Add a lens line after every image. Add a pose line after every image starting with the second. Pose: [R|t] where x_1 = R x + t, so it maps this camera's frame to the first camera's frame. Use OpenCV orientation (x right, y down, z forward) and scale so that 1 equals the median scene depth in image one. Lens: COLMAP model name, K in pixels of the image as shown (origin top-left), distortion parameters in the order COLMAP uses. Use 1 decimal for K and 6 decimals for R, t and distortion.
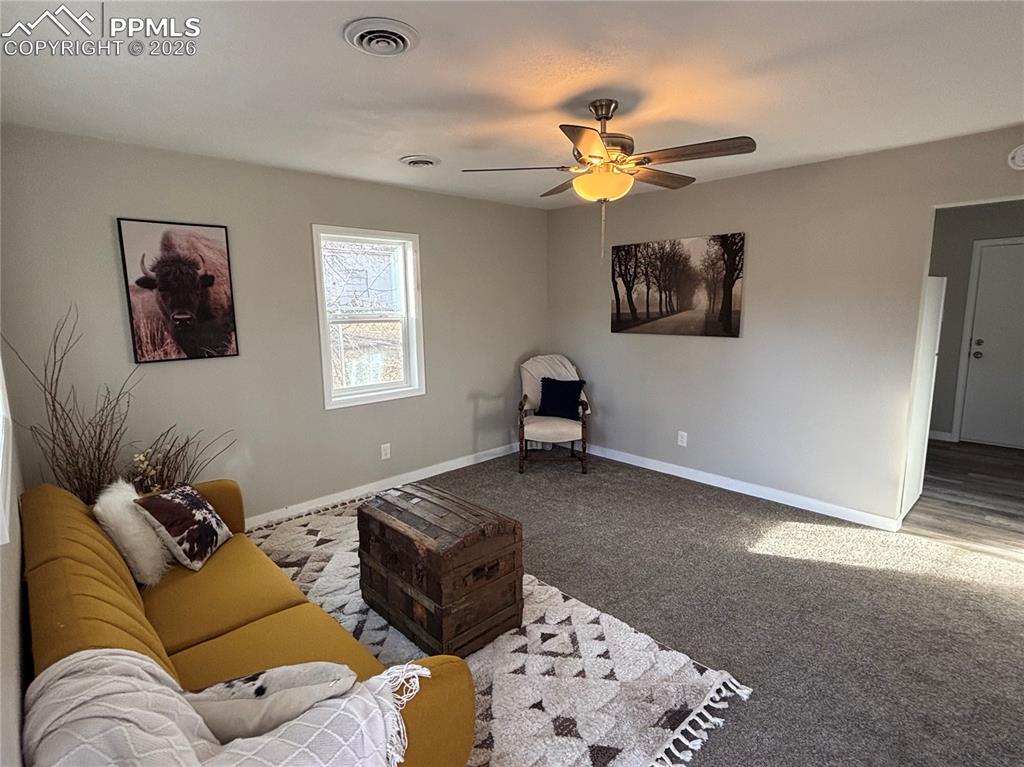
lens RADIAL K [[522.7, 0, 512.0], [0, 522.7, 383.5], [0, 0, 1]] dist [-0.016689, -0.000336]
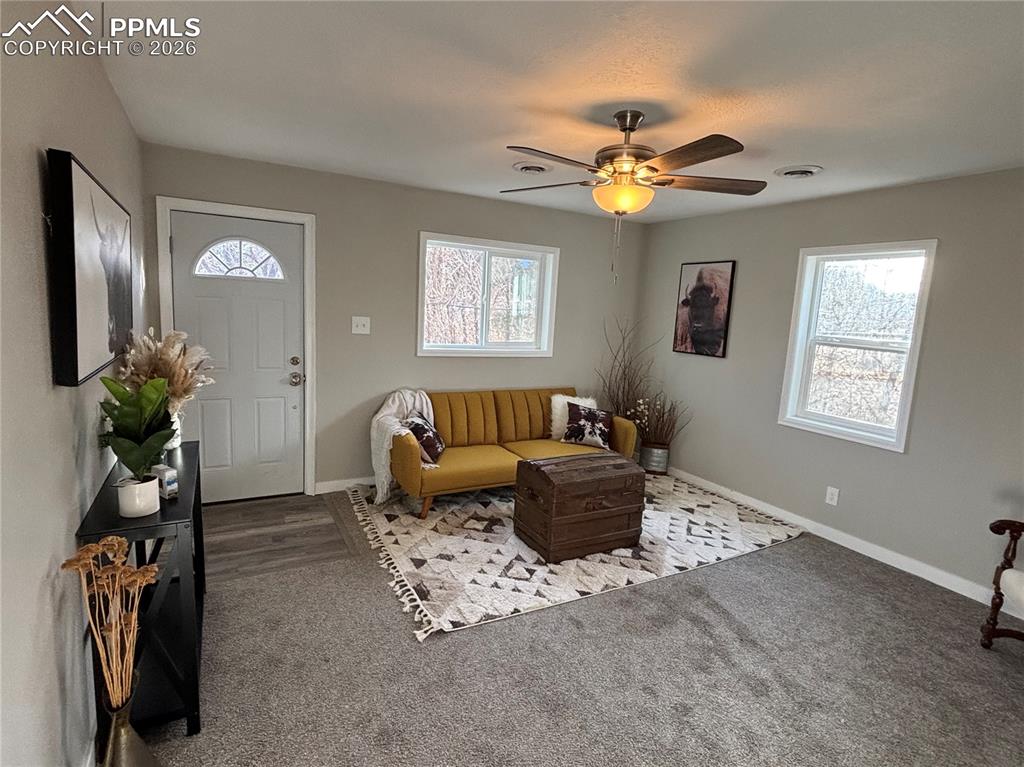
lens RADIAL K [[522.7, 0, 512.0], [0, 522.7, 383.5], [0, 0, 1]] dist [-0.016689, -0.000336]
pose [[-0.264999, 0.135408, -0.954694, 0.995826], [-0.202231, 0.960266, 0.192333, -0.153911], [0.942803, 0.244036, -0.227086, 0.913544]]
